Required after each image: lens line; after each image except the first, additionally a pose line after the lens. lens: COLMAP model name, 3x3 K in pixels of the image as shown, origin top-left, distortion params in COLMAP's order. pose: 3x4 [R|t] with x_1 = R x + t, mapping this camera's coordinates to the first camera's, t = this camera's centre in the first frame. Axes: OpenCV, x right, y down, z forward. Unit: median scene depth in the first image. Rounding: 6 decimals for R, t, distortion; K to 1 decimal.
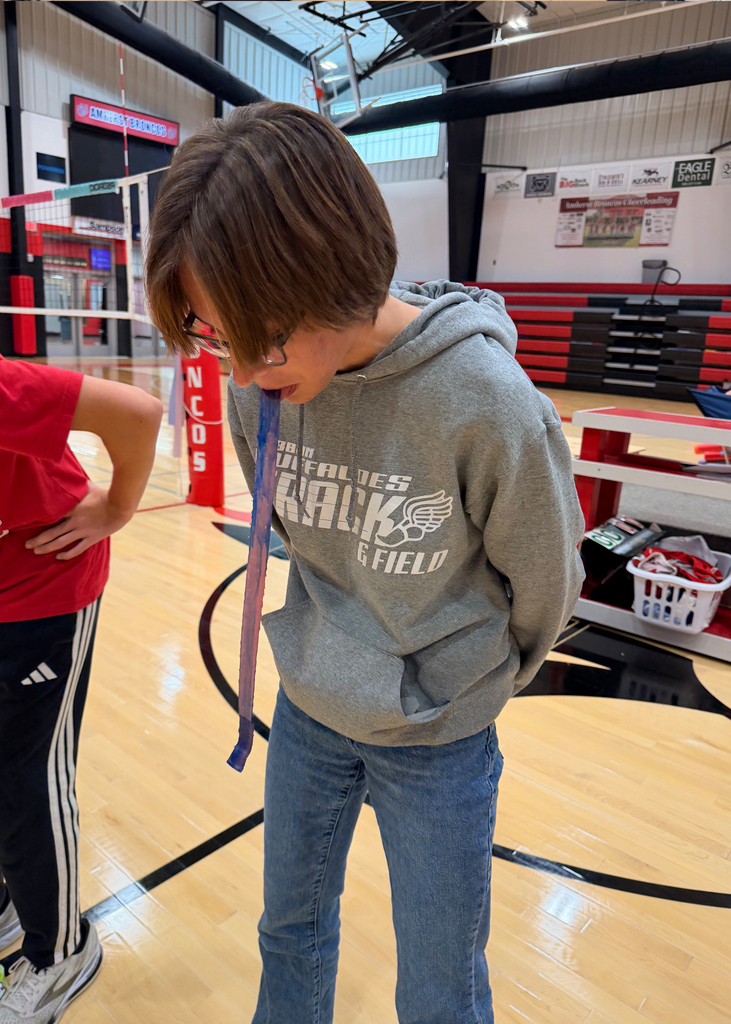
lens RADIAL K [[759.2, 0, 347.7], [0, 759.2, 525.7], [0, 0, 1]] dist [-0.007207, 0.001694]
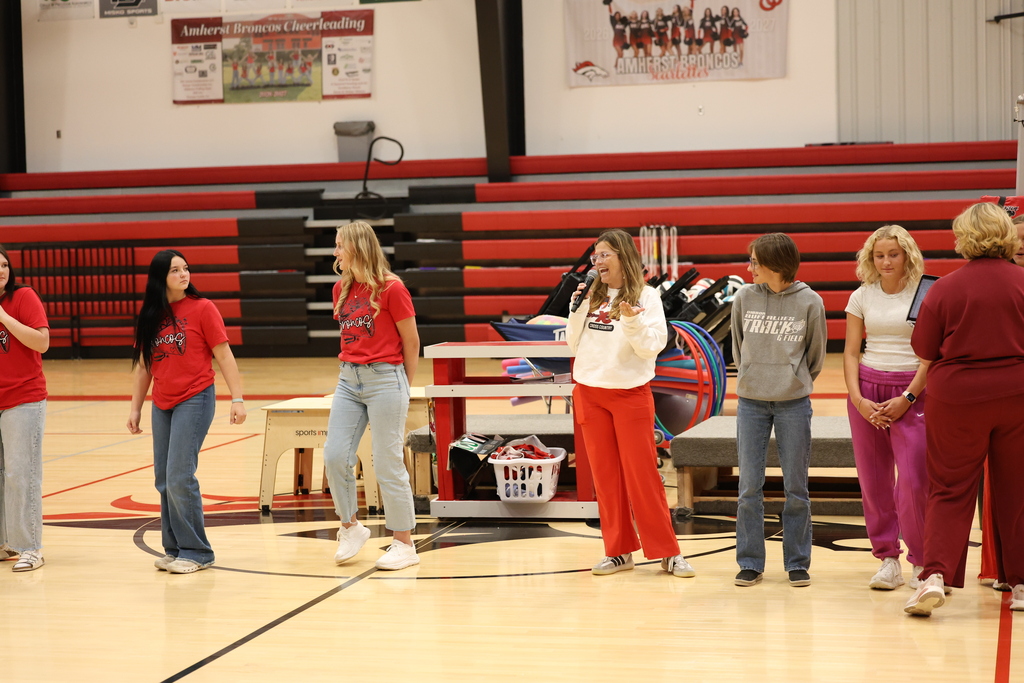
lens RADIAL K [[1986.0, 0, 512.0], [0, 1986.0, 341.5], [0, 0, 1]] dist [-0.013150, 0.068513]
pose [[0.887473, -0.101014, 0.449653, -0.179878], [0.188131, 0.970093, -0.153382, 0.063457], [-0.420712, 0.220716, 0.879935, -0.333602]]
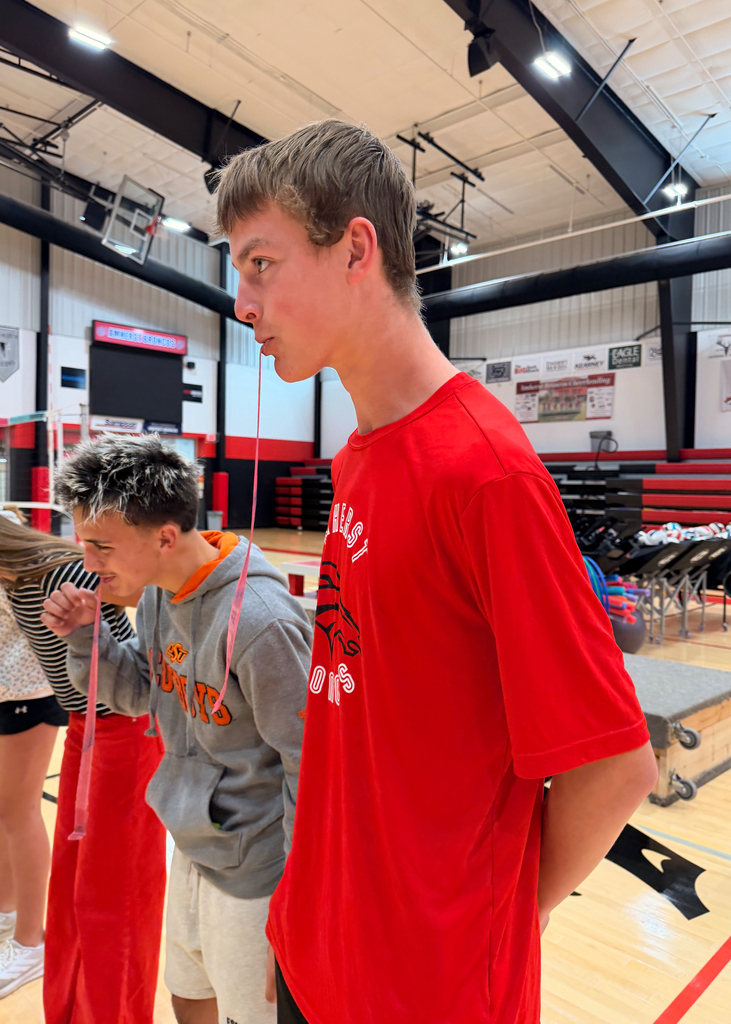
lens RADIAL K [[757.5, 0, 351.7], [0, 757.5, 509.7], [0, 0, 1]] dist [0.096458, -0.153570]
pose [[0.997916, -0.036581, -0.053156, 0.096233], [0.023044, 0.971492, -0.235950, 0.016931], [0.060272, 0.234234, 0.970310, -0.080725]]
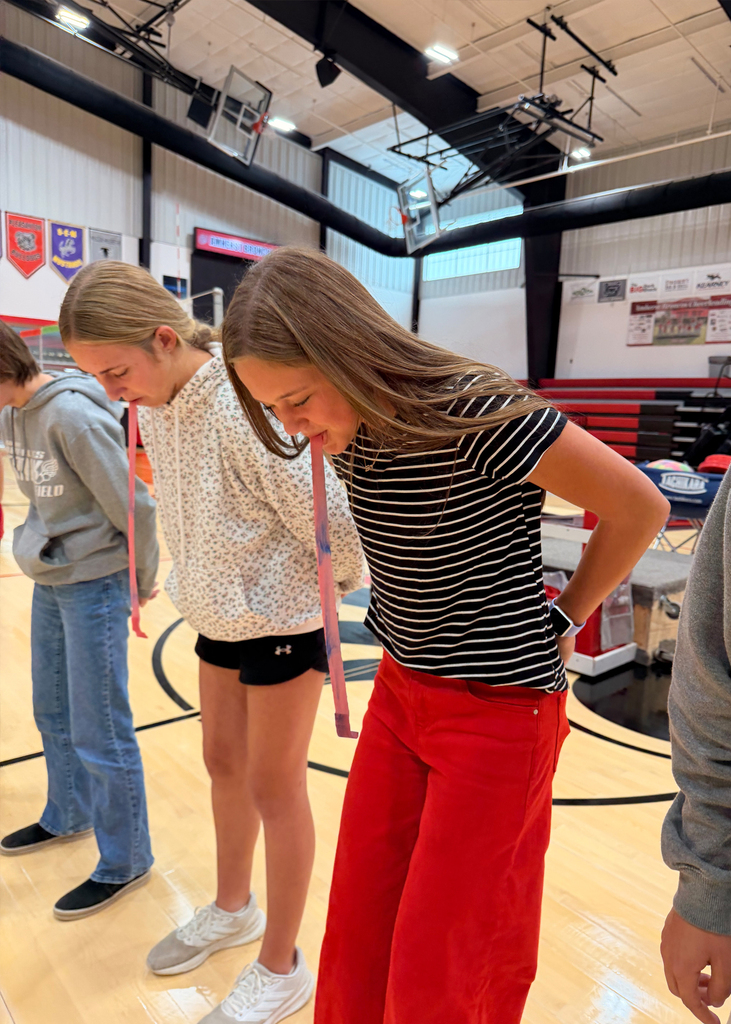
lens RADIAL K [[745.1, 0, 386.4], [0, 745.1, 516.2], [0, 0, 1]] dist [-0.001622, 0.006064]
pose [[0.993877, 0.007855, -0.110208, 0.059377], [-0.022162, 0.991370, -0.129205, 0.013937], [0.108242, 0.130857, 0.985475, -0.041170]]
